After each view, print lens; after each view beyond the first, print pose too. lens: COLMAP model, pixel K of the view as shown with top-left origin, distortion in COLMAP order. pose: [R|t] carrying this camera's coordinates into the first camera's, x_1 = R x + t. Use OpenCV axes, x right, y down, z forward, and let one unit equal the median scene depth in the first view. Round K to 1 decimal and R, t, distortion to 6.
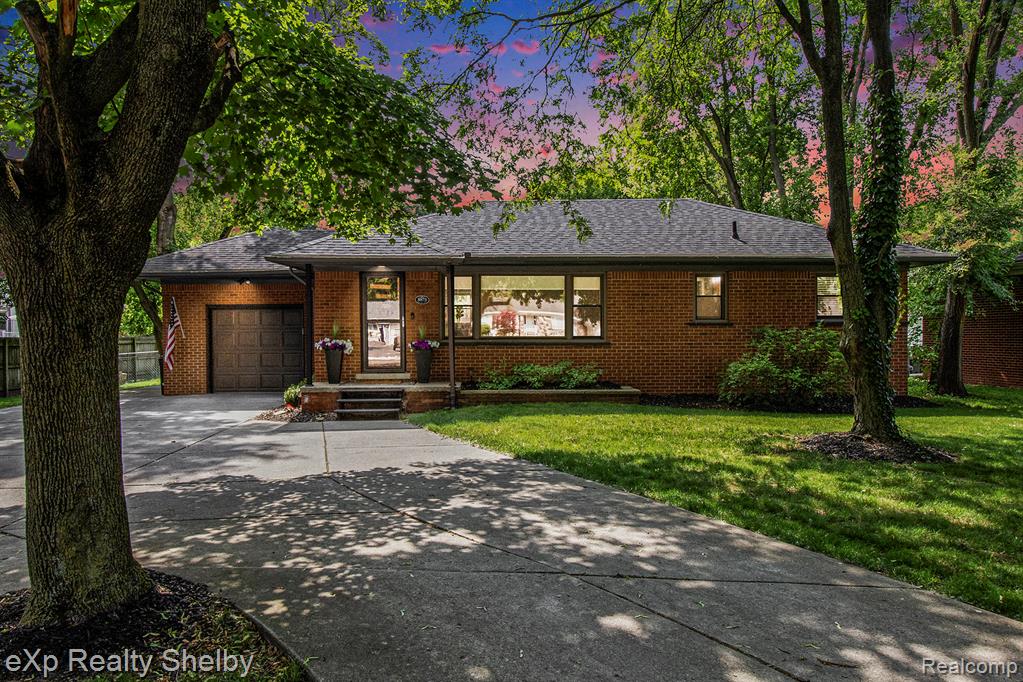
lens RADIAL K [[471.6, 0, 511.5], [0, 471.6, 341.0], [0, 0, 1]] dist [0.002042, 0.000178]
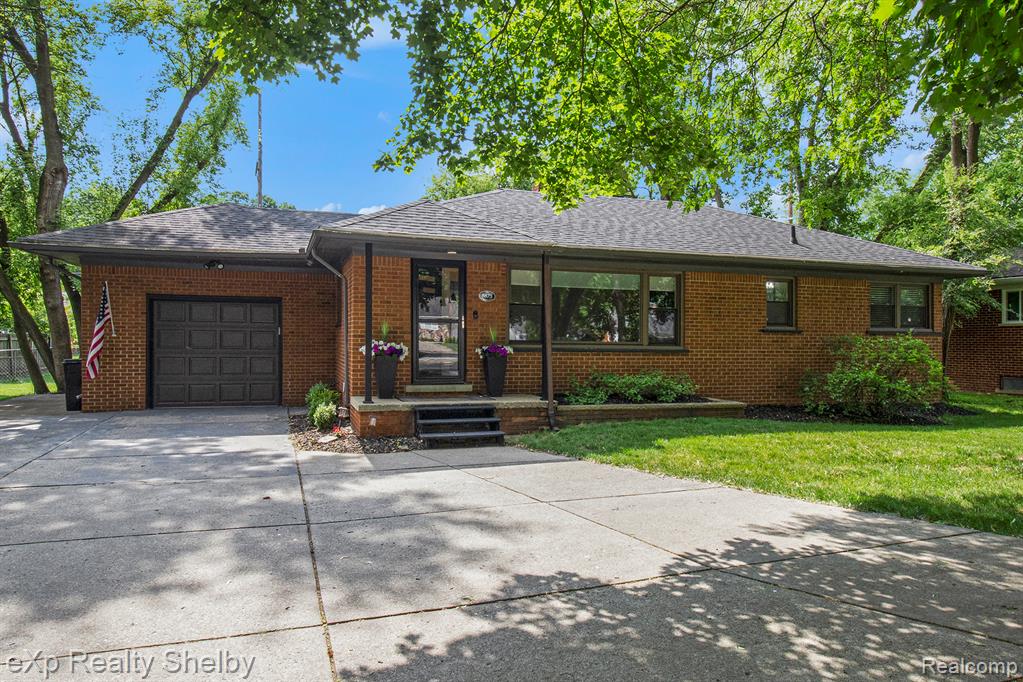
lens RADIAL K [[473.3, 0, 511.5], [0, 473.3, 341.0], [0, 0, 1]] dist [0.002319, 0.000223]
pose [[0.979965, 0.014777, 0.198622, -0.355331], [-0.013187, 0.999870, -0.009324, -0.000320], [-0.198733, 0.006518, 0.980032, 0.203833]]
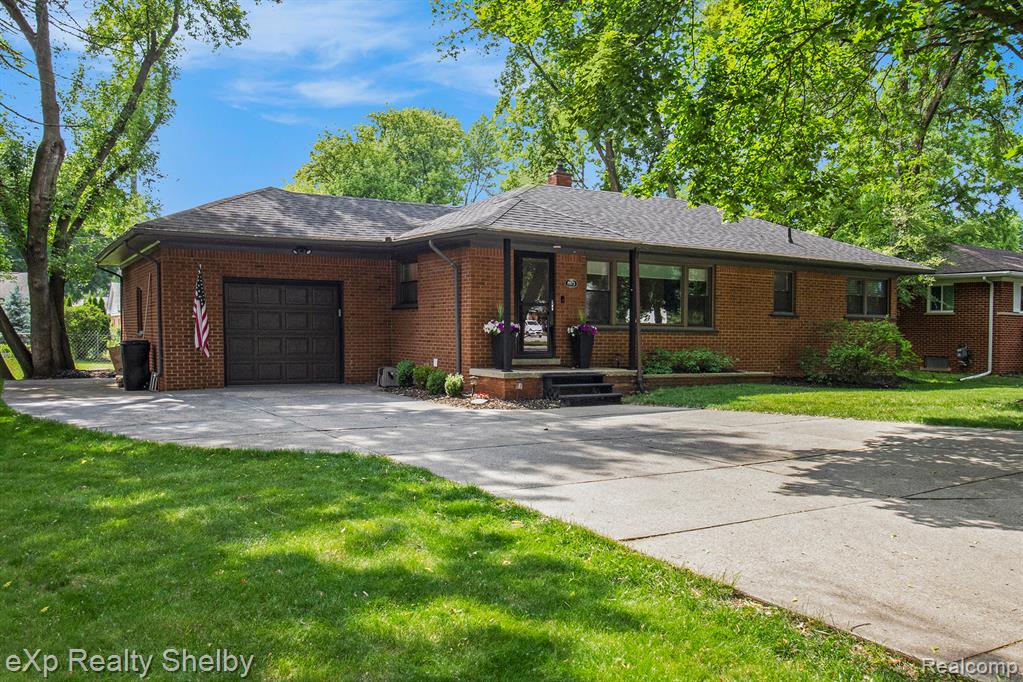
lens RADIAL K [[493.2, 0, 489.5], [0, 493.2, 342.9], [0, 0, 1]] dist [-0.003892, -0.000348]
pose [[0.947996, 0.008627, 0.318164, -0.761336], [-0.015220, 0.999718, 0.018242, 0.022496], [-0.317917, -0.022136, 0.947860, 0.101595]]
